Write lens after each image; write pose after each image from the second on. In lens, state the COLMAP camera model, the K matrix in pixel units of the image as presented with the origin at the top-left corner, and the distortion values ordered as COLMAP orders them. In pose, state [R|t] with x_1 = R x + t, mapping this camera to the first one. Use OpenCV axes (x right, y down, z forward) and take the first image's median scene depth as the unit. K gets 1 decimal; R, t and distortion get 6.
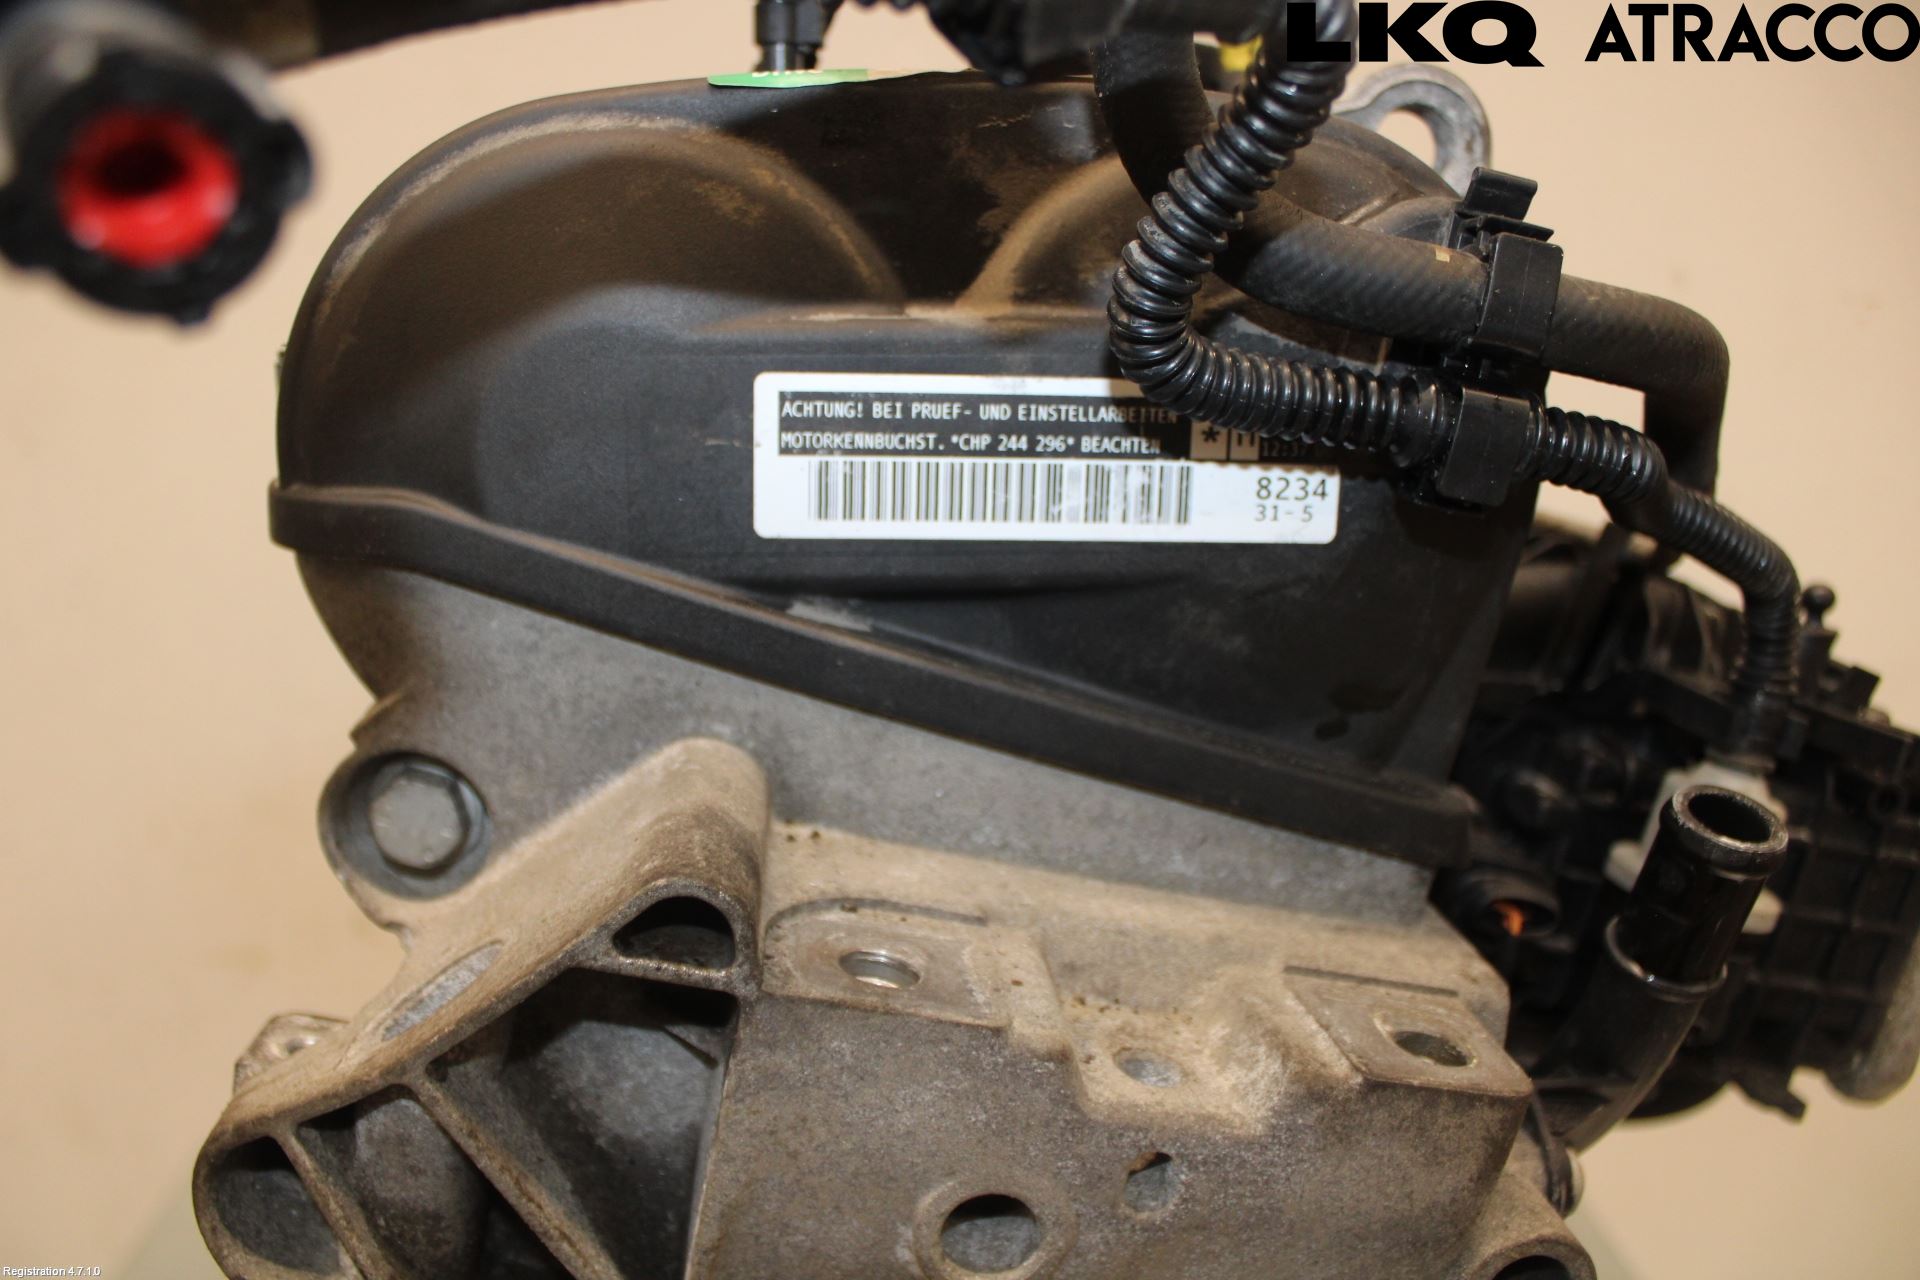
lens RADIAL K [[1602.7, 0, 960.0], [0, 1602.7, 640.0], [0, 0, 1]] dist [-0.350381, -0.000998]
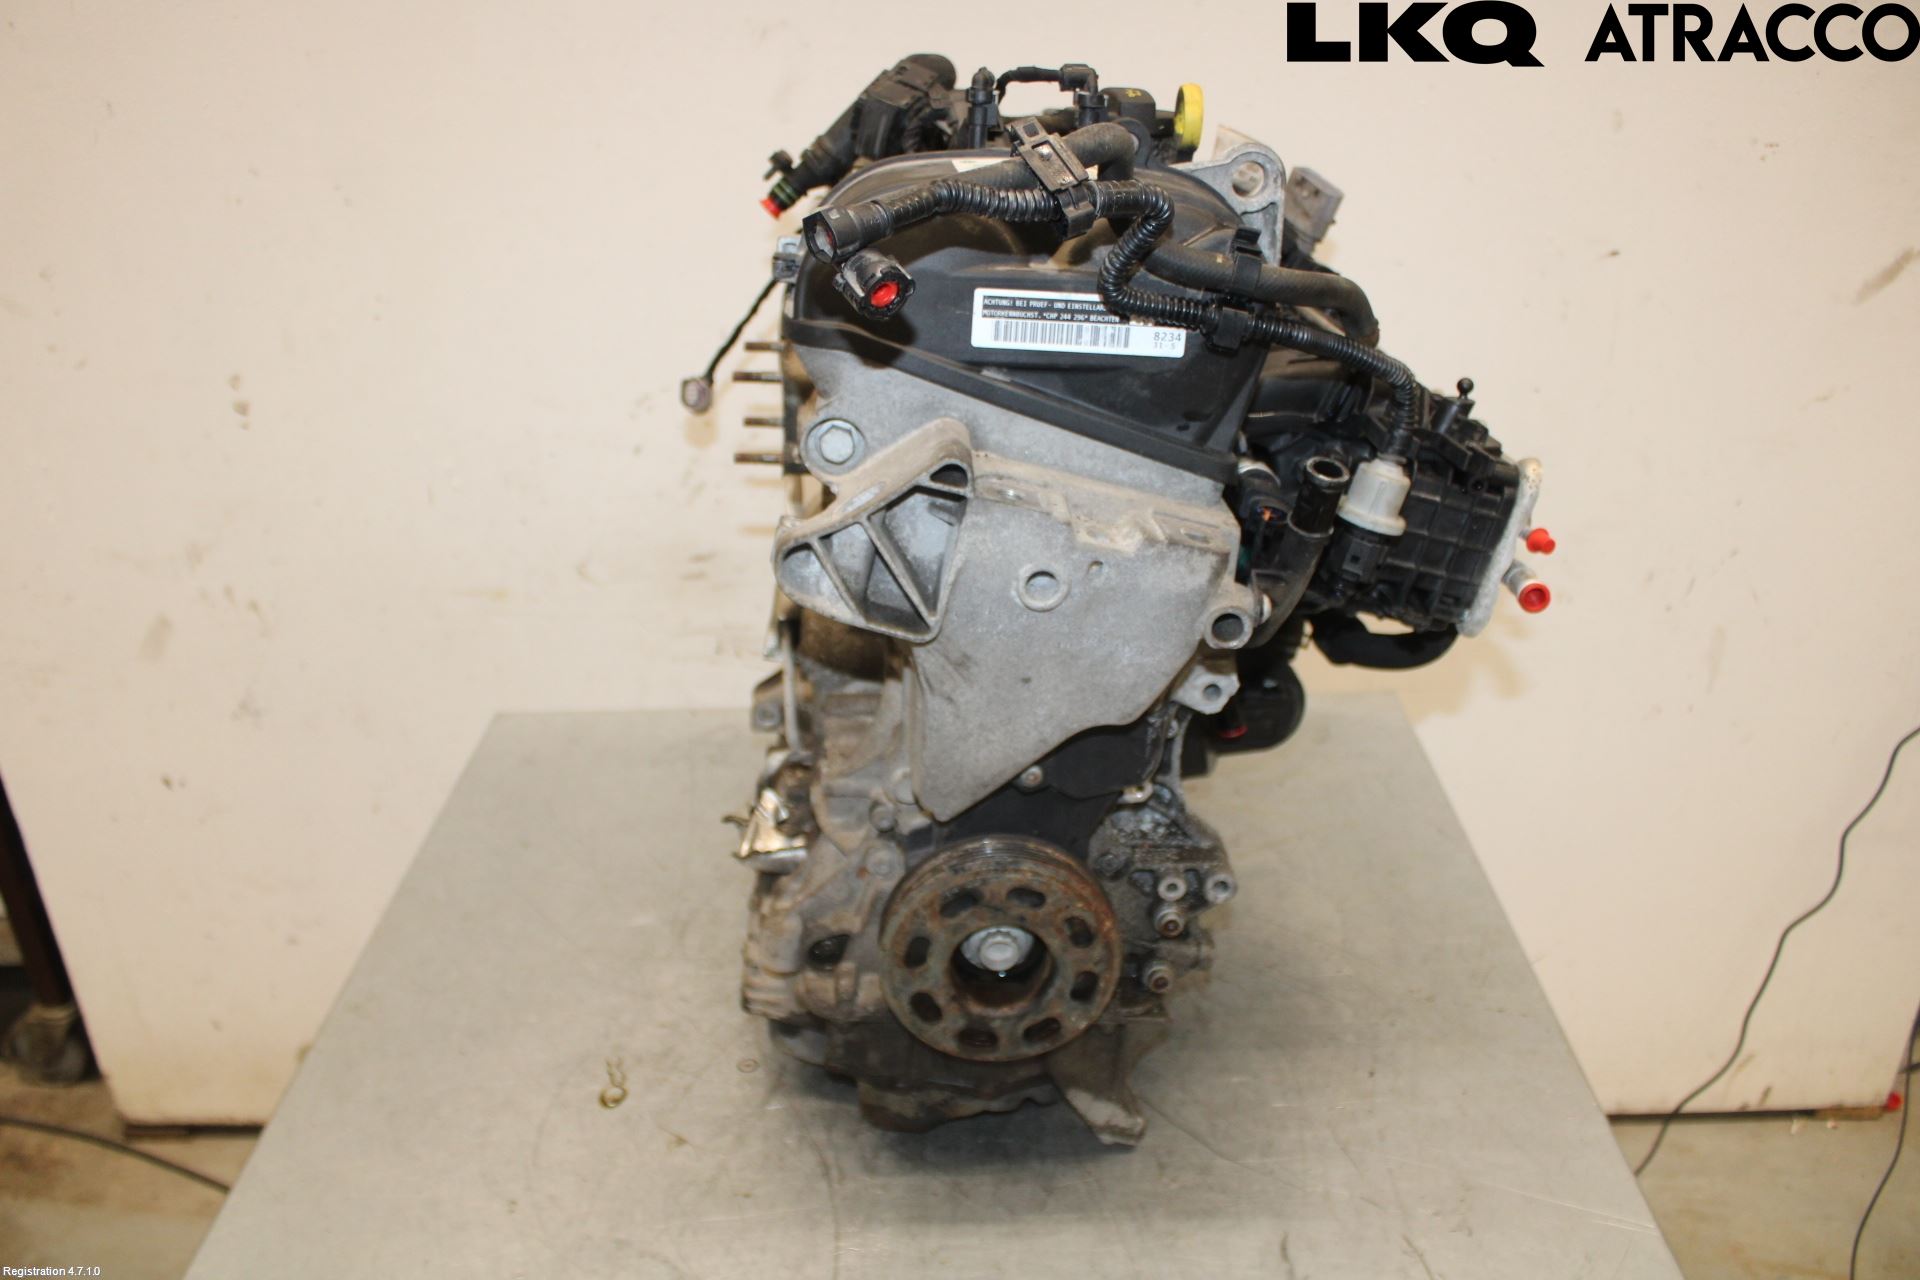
lens RADIAL K [[1636.1, 0, 960.0], [0, 1636.1, 640.0], [0, 0, 1]] dist [-0.054130, 0.000544]
pose [[0.997694, 0.053870, -0.041280, -0.002487], [-0.046225, 0.984730, 0.167839, -0.036799], [0.049691, -0.165544, 0.984950, -1.916947]]
